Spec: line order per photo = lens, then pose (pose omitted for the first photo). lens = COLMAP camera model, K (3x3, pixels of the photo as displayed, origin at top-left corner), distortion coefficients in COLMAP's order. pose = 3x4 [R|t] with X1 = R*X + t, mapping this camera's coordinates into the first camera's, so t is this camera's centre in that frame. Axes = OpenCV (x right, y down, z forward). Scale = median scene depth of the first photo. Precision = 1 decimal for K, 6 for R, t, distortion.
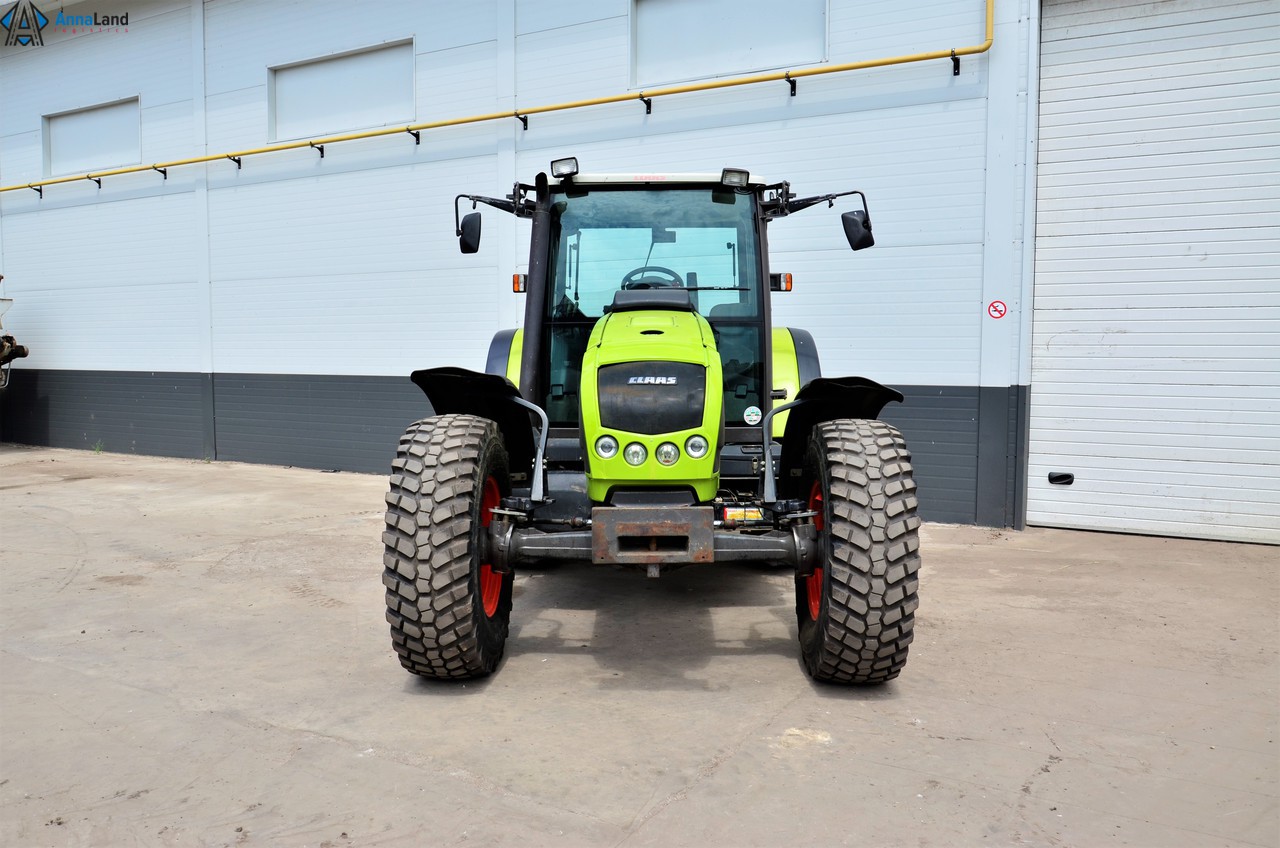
lens RADIAL K [[992.7, 0, 635.1], [0, 992.7, 428.0], [0, 0, 1]] dist [-0.042210, 0.002620]
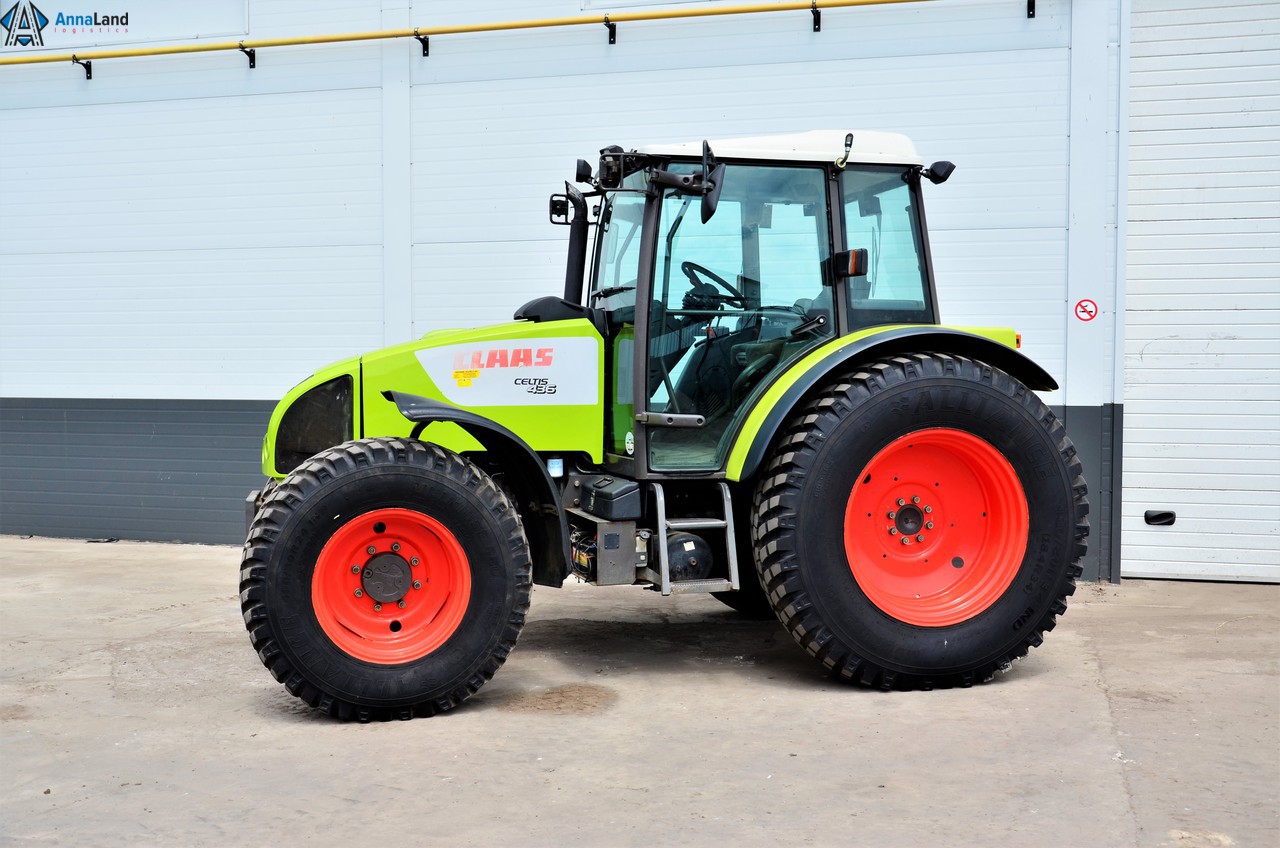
lens RADIAL K [[1371.3, 0, 640.0], [0, 1371.3, 424.0], [0, 0, 1]] dist [-0.041133, 0.035701]
pose [[0.970915, -0.012636, 0.239092, -0.350756], [0.020435, 0.999336, -0.030169, -0.001470], [-0.238552, 0.034177, 0.970528, 0.012382]]
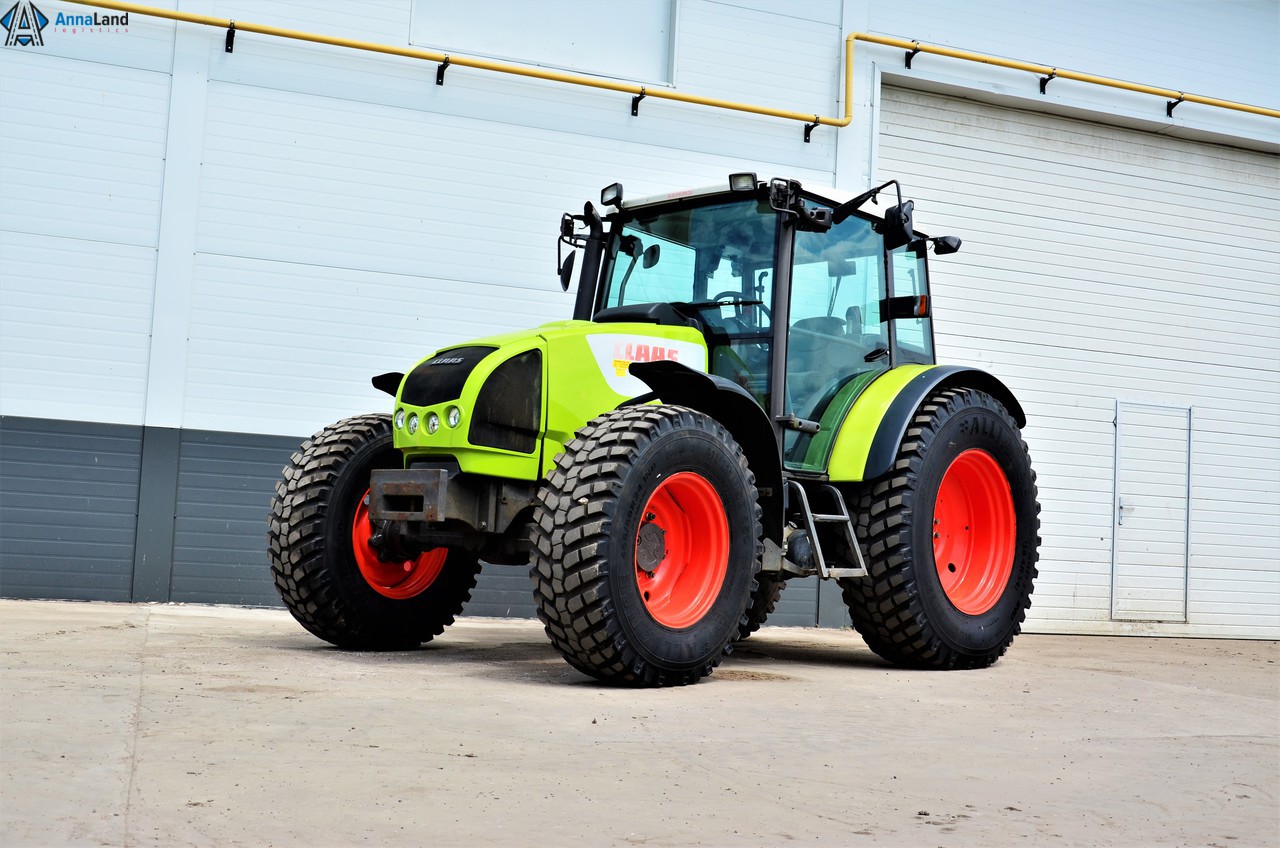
lens RADIAL K [[1456.7, 0, 640.0], [0, 1456.7, 424.0], [0, 0, 1]] dist [-0.032282, 0.043494]
pose [[0.651536, 0.096610, 0.752441, -1.106433], [0.009981, 0.990680, -0.135842, 0.131988], [-0.758552, 0.096016, 0.644499, 0.347615]]
